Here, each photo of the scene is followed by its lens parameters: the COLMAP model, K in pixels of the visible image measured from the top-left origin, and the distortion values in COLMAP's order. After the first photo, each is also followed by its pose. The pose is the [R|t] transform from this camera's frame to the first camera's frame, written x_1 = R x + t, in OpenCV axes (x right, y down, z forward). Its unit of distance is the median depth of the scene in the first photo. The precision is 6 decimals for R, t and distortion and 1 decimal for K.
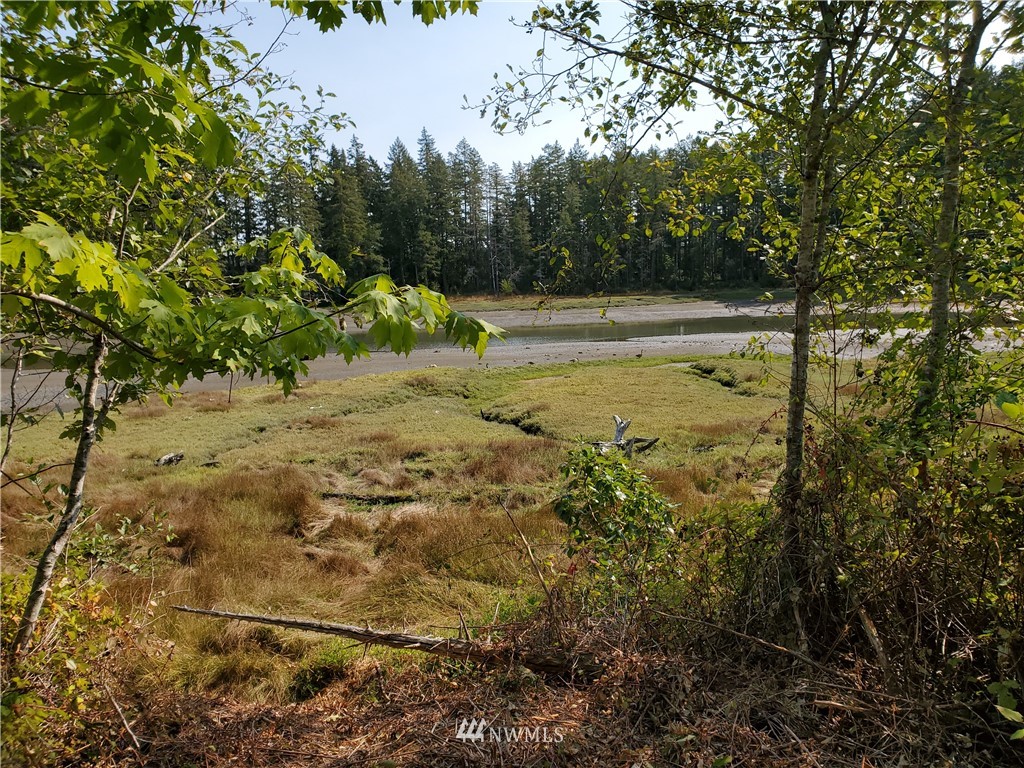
lens RADIAL K [[788.5, 0, 521.6], [0, 788.5, 395.1], [0, 0, 1]] dist [0.034420, -0.034181]
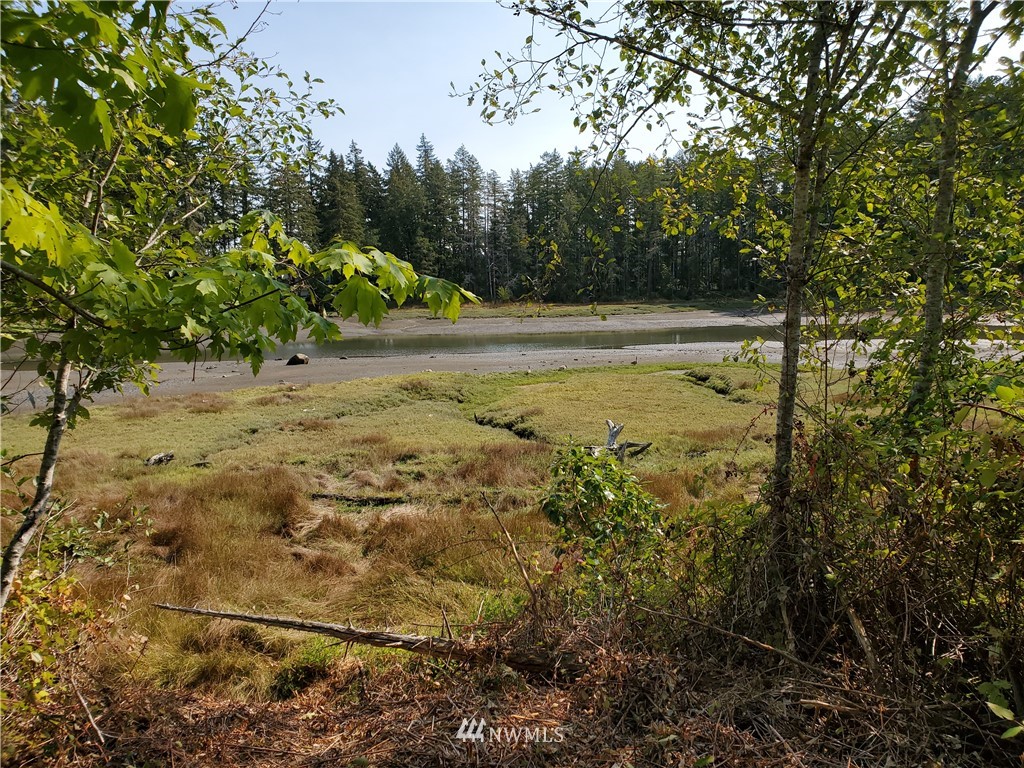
lens RADIAL K [[788.5, 0, 520.0], [0, 788.5, 399.9], [0, 0, 1]] dist [0.034420, -0.034181]
pose [[0.999938, 0.010842, 0.002572, 0.011394], [-0.010833, 0.999935, -0.003576, 0.014266], [-0.002610, 0.003548, 0.999990, 0.016156]]
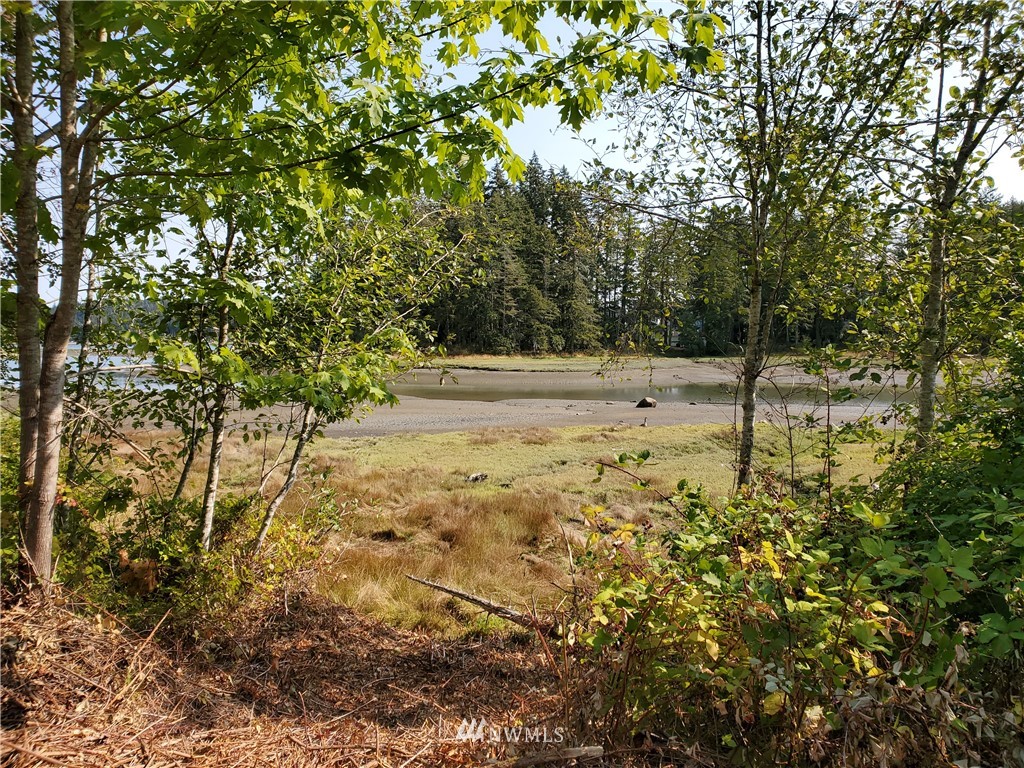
lens RADIAL K [[788.5, 0, 510.7], [0, 788.5, 381.7], [0, 0, 1]] dist [0.034420, -0.034181]
pose [[0.885344, 0.052405, -0.461974, 0.454552], [-0.088956, 0.994364, -0.057681, -0.009221], [0.456347, 0.092163, 0.885016, -0.232160]]
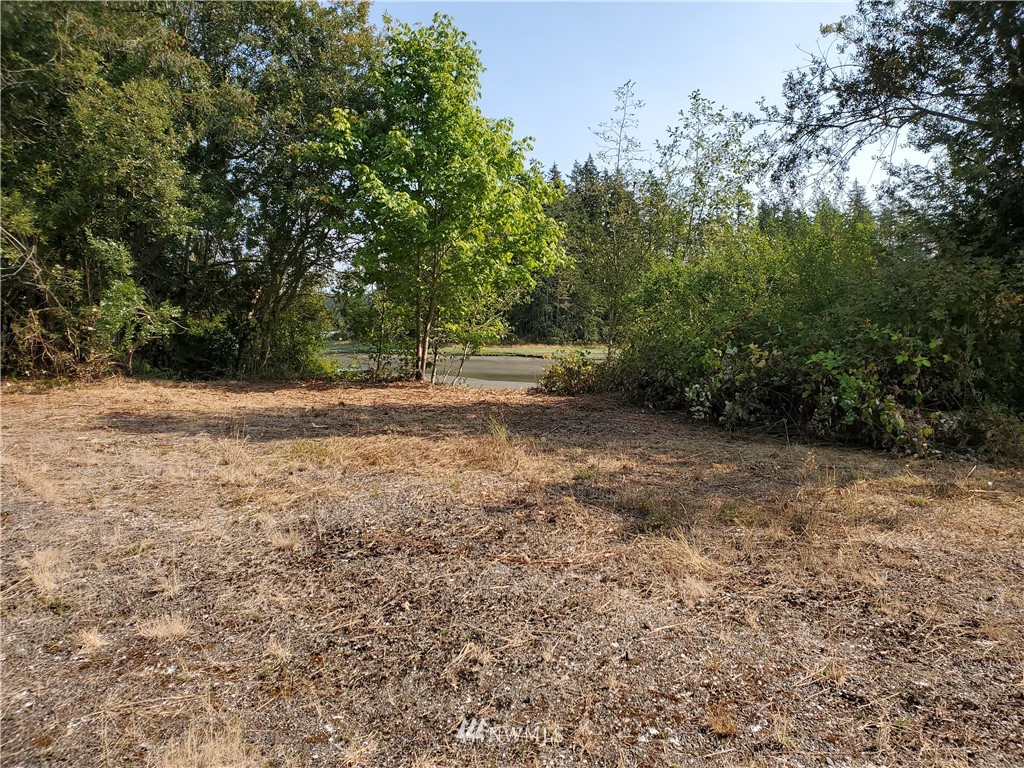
lens RADIAL K [[788.5, 0, 510.0], [0, 788.5, 390.0], [0, 0, 1]] dist [0.034420, -0.034181]
pose [[0.849999, 0.078356, -0.520924, 1.443245], [-0.108884, 0.993654, -0.028205, 0.196562], [0.515409, 0.080695, 0.853137, -1.973573]]
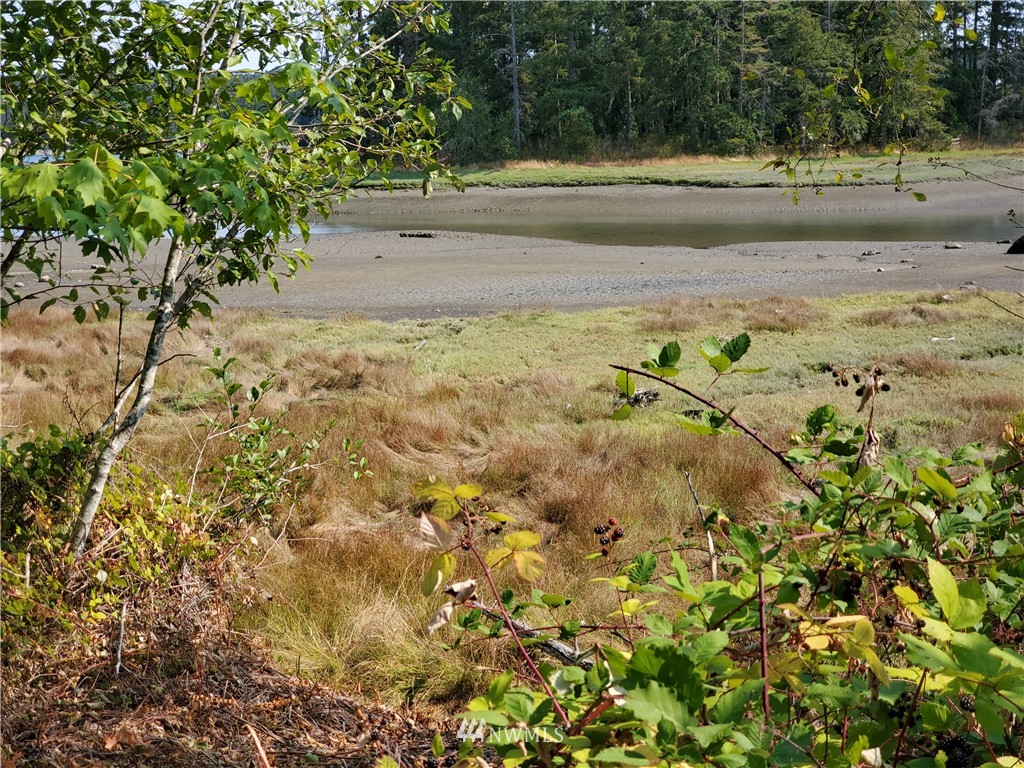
lens RADIAL K [[1503.1, 0, 508.0], [0, 1503.1, 398.8], [0, 0, 1]] dist [0.063632, 0.000000]
pose [[0.797055, 0.109296, -0.593934, 0.491579], [-0.077031, 0.993853, 0.079515, -0.012973], [0.598974, -0.017626, 0.800574, -0.037606]]
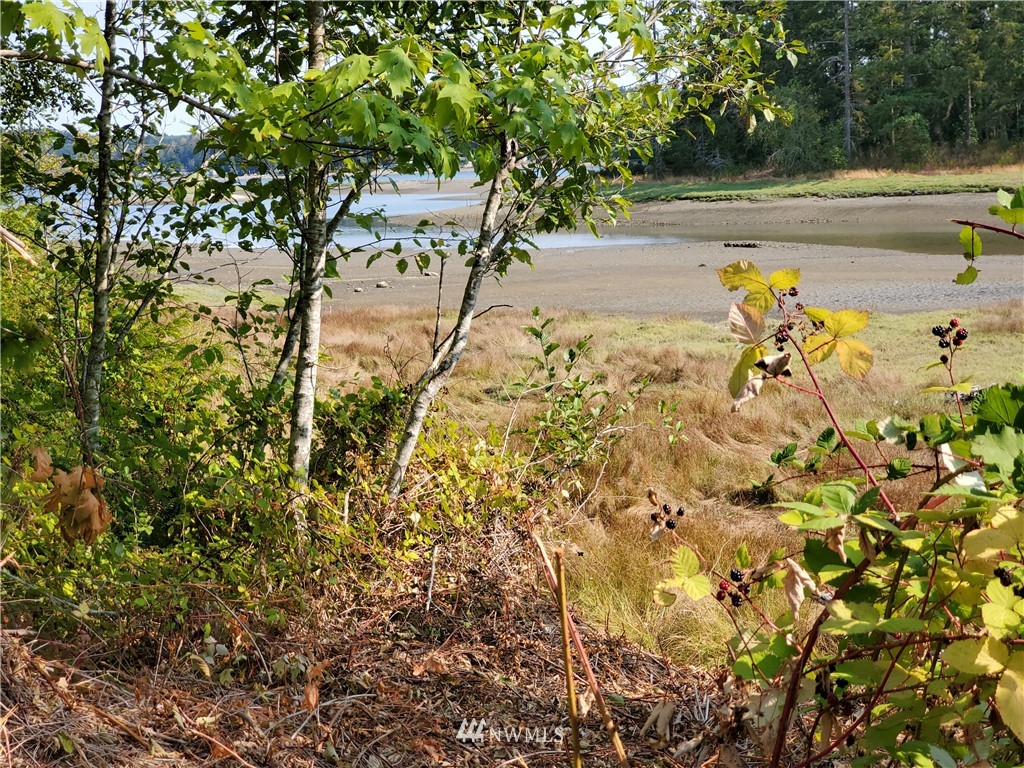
lens RADIAL K [[1503.1, 0, 527.0], [0, 1503.1, 393.6], [0, 0, 1]] dist [0.063632, 0.000000]
pose [[0.660704, 0.116354, -0.741574, 0.475891], [-0.082683, 0.993183, 0.082165, 0.038211], [0.746079, 0.007029, 0.665820, -0.008776]]
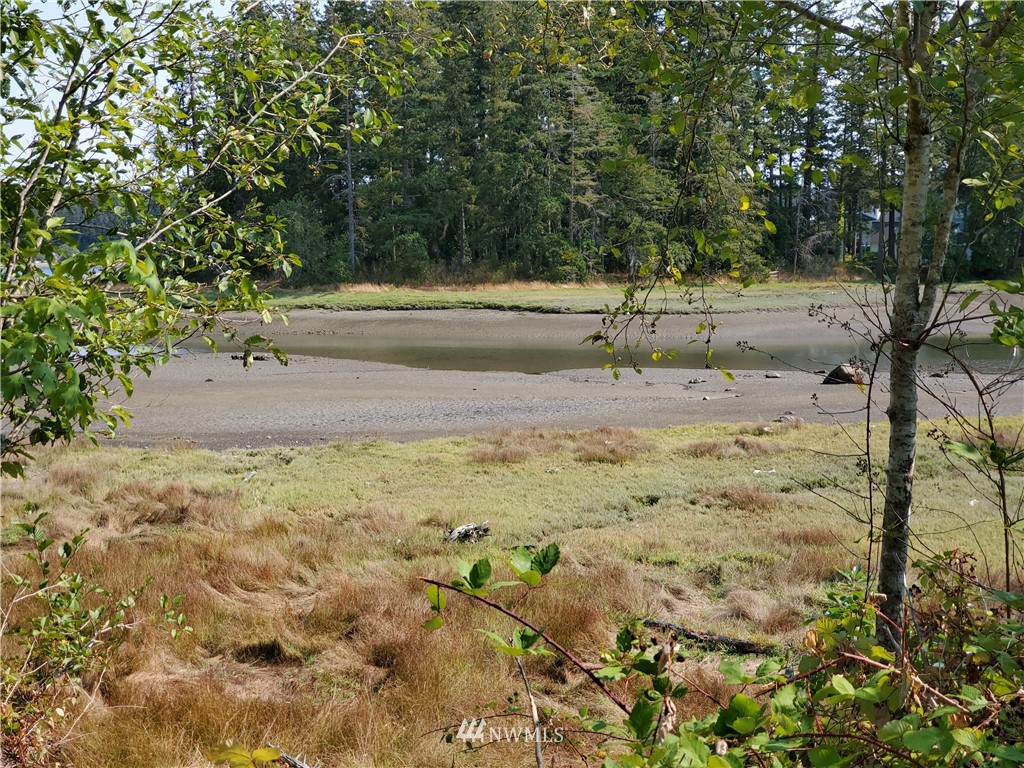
lens RADIAL K [[1503.1, 0, 520.8], [0, 1503.1, 379.7], [0, 0, 1]] dist [0.063632, 0.000000]
pose [[0.861877, 0.061171, -0.503415, 0.495074], [-0.083714, 0.996241, -0.022268, -0.044431], [0.500161, 0.061335, 0.863758, -0.034975]]
